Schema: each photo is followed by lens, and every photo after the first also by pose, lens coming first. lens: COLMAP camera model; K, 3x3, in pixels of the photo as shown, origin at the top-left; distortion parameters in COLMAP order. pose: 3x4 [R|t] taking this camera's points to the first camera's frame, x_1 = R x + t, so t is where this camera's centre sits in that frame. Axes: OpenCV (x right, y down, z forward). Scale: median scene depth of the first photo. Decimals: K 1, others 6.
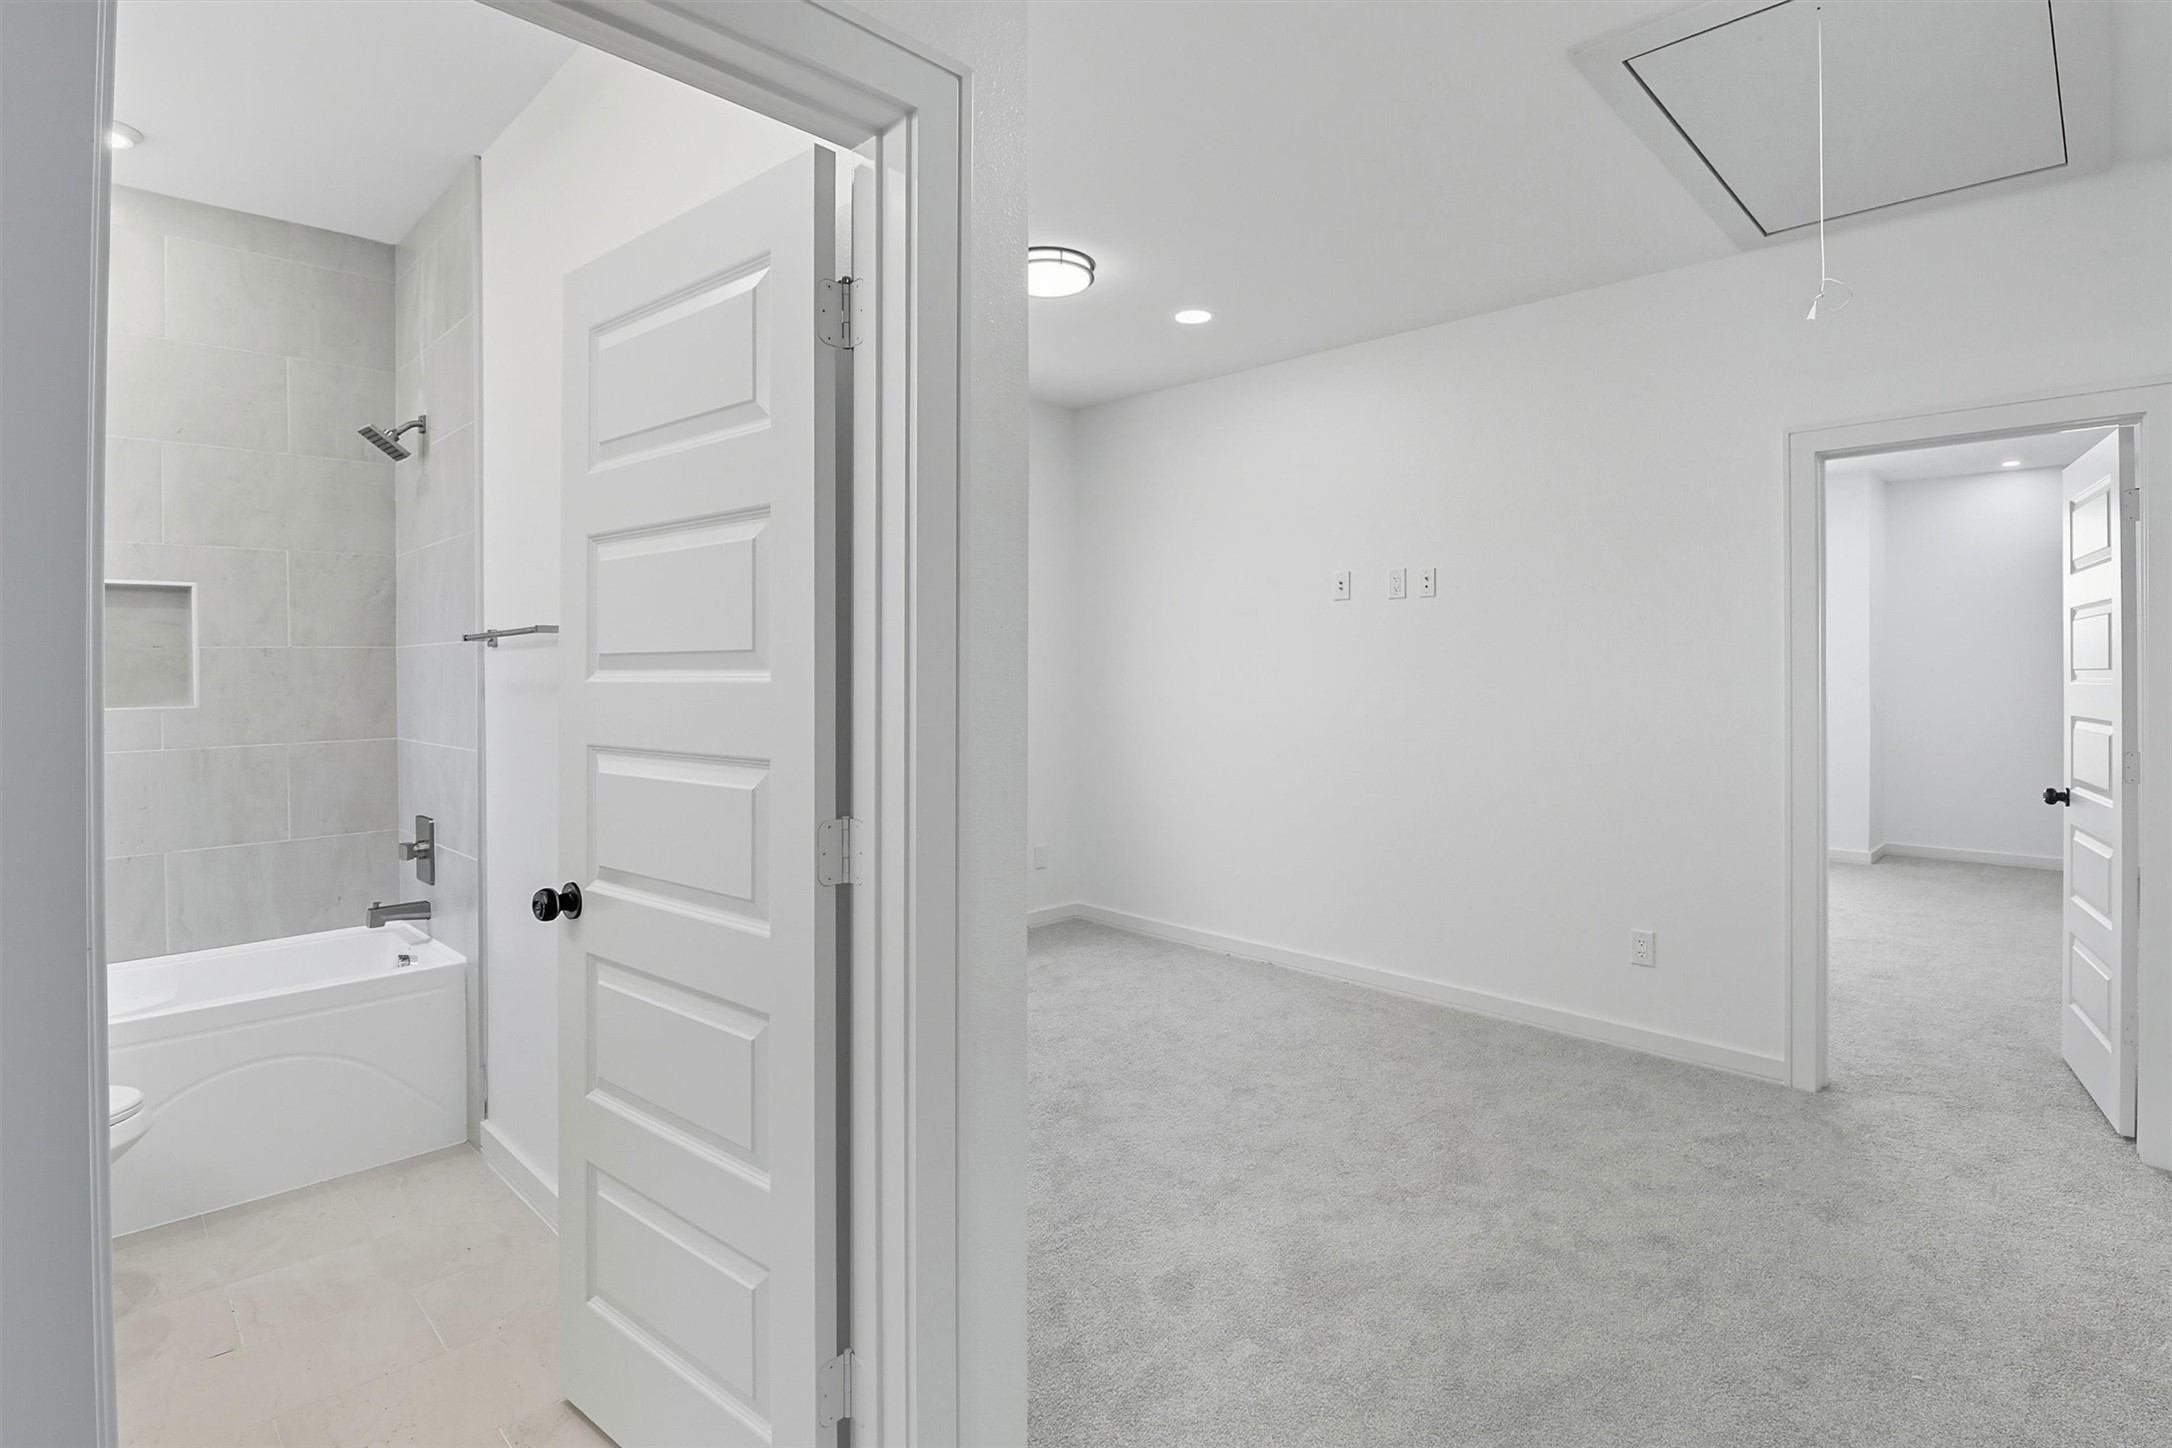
lens RADIAL K [[1060.8, 0, 1089.5], [0, 1060.8, 708.5], [0, 0, 1]] dist [-0.002551, -0.003945]
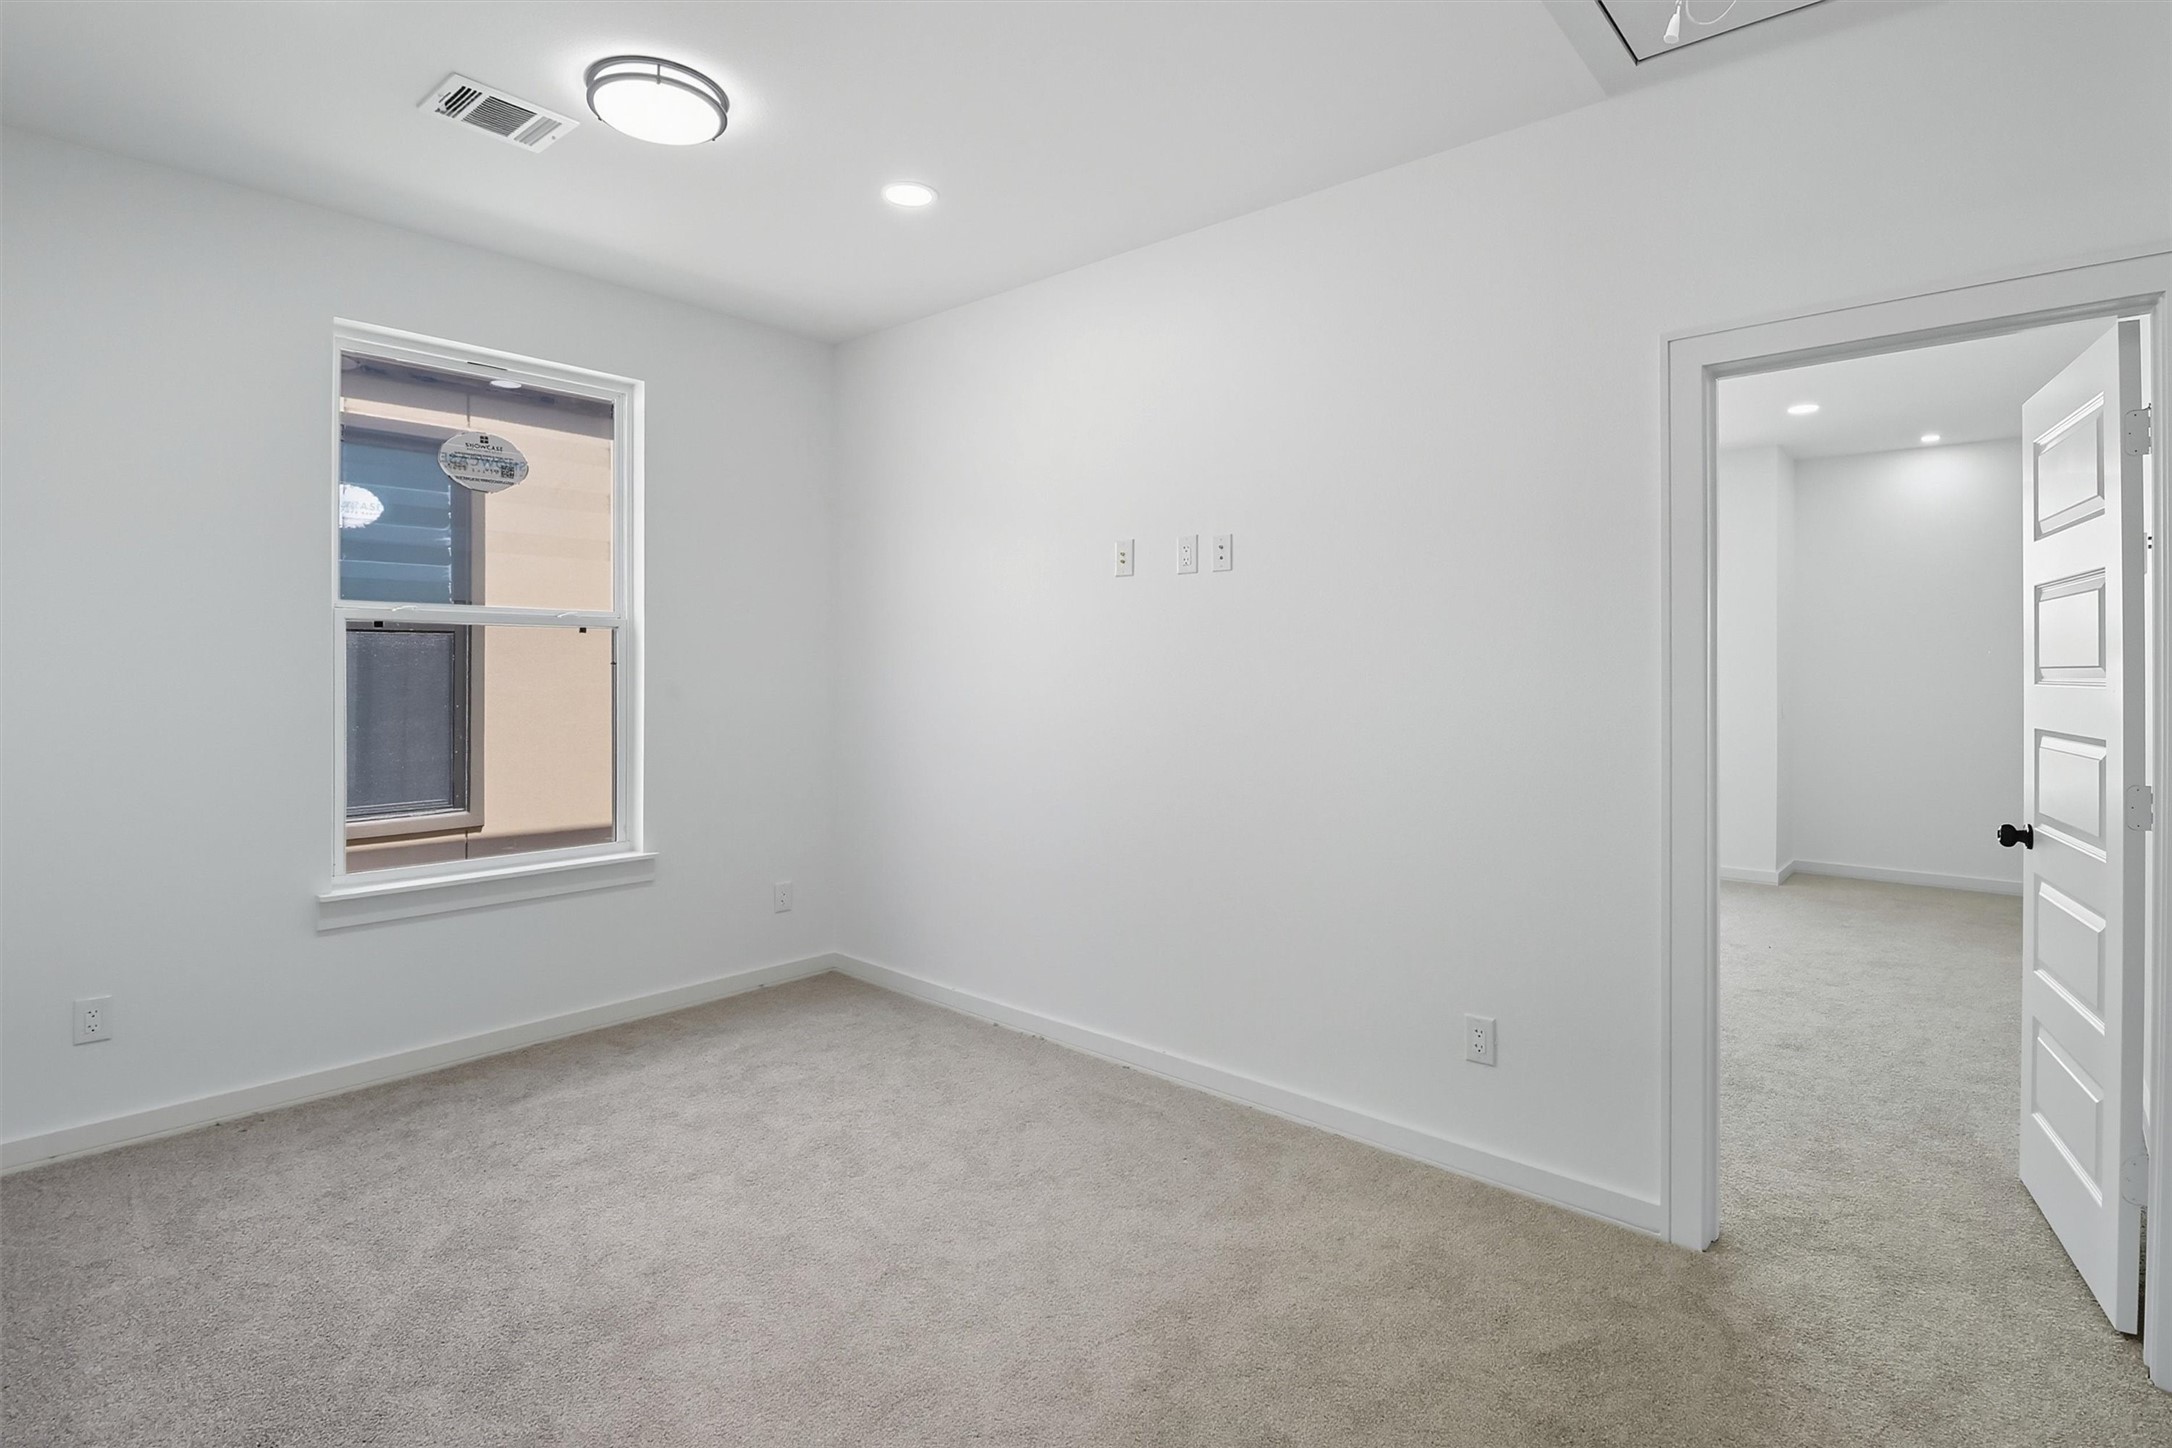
lens RADIAL K [[1060.8, 0, 1080.7], [0, 1060.8, 709.0], [0, 0, 1]] dist [-0.002551, -0.003945]
pose [[0.998622, 0.000207, 0.052487, 0.214769], [-0.000380, 0.999995, 0.003285, -0.009390], [-0.052486, -0.003300, 0.998616, 0.288356]]
